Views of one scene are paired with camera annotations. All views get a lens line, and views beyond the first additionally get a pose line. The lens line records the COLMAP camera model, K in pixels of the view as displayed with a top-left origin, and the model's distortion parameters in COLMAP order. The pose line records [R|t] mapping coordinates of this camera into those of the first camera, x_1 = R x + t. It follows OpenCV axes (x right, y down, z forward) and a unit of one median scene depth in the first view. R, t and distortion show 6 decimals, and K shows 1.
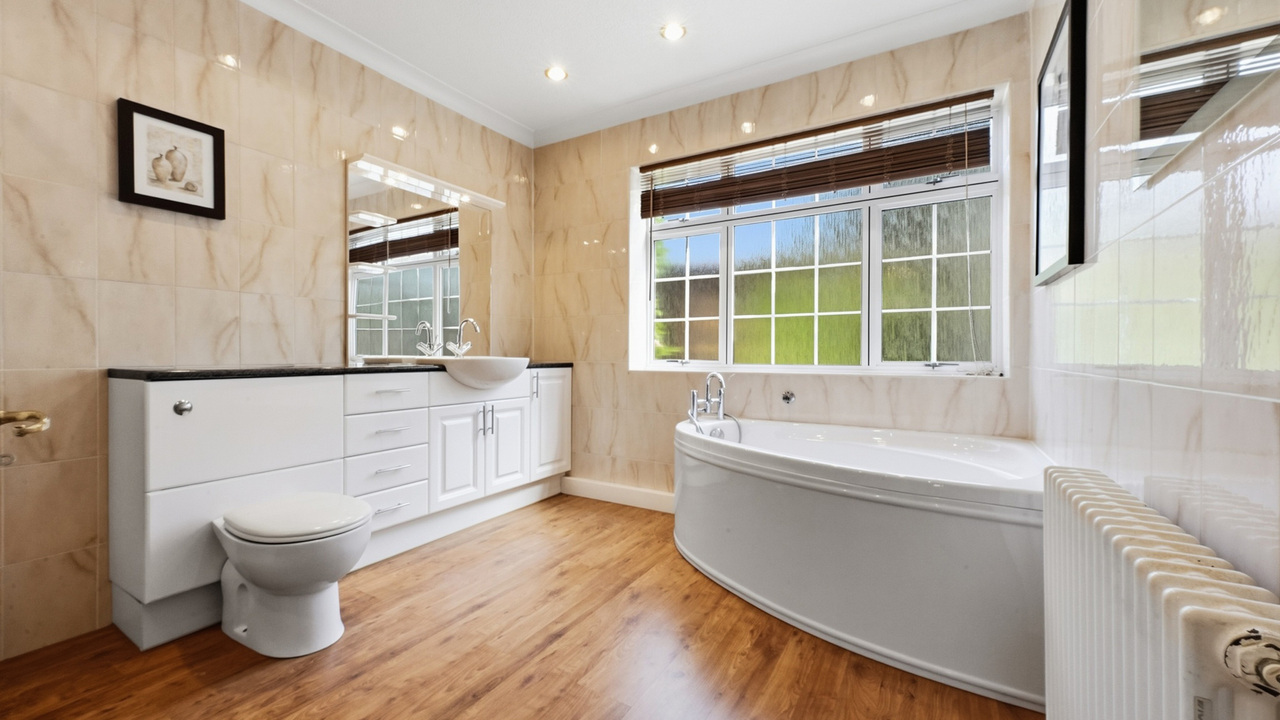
lens RADIAL K [[491.8, 0, 637.4], [0, 491.8, 370.6], [0, 0, 1]] dist [0.002203, 0.000126]
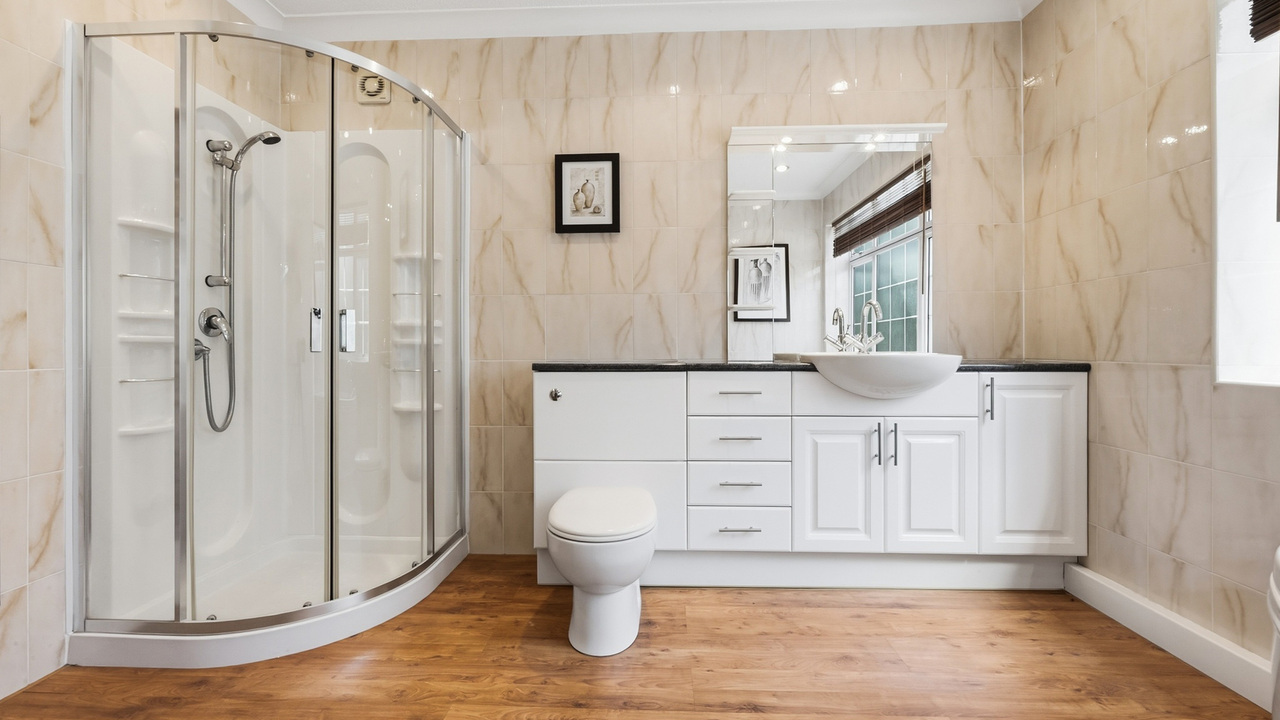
lens RADIAL K [[521.8, 0, 640.5], [0, 521.8, 354.6], [0, 0, 1]] dist [-0.001230, -0.000243]
pose [[0.480950, 0.005968, -0.876727, 0.188149], [-0.025822, 0.999639, -0.007361, -0.011689], [0.876367, 0.026179, 0.480931, 0.367000]]
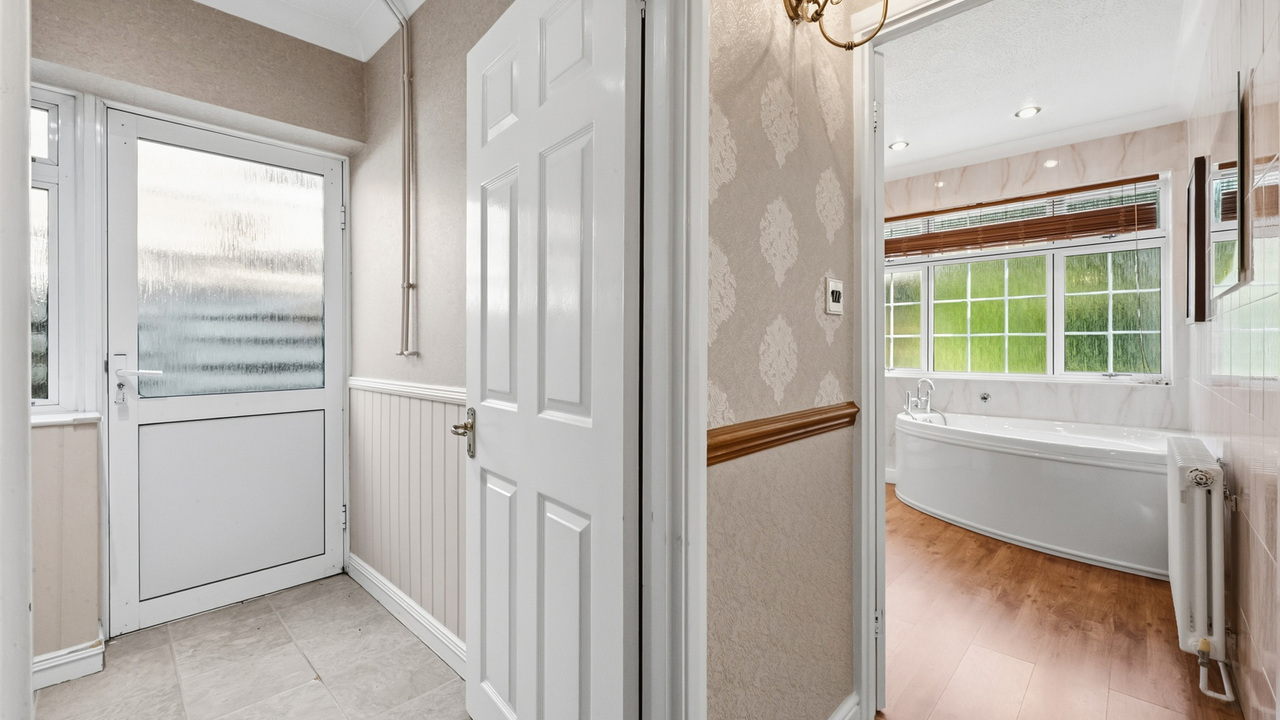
lens RADIAL K [[516.8, 0, 640.0], [0, 516.8, 360.0], [0, 0, 1]] dist [-0.001863, -0.000216]
pose [[0.975792, 0.001997, -0.218692, -0.331392], [-0.004482, 0.999931, -0.010869, -0.031569], [0.218655, 0.011586, 0.975733, -0.636610]]
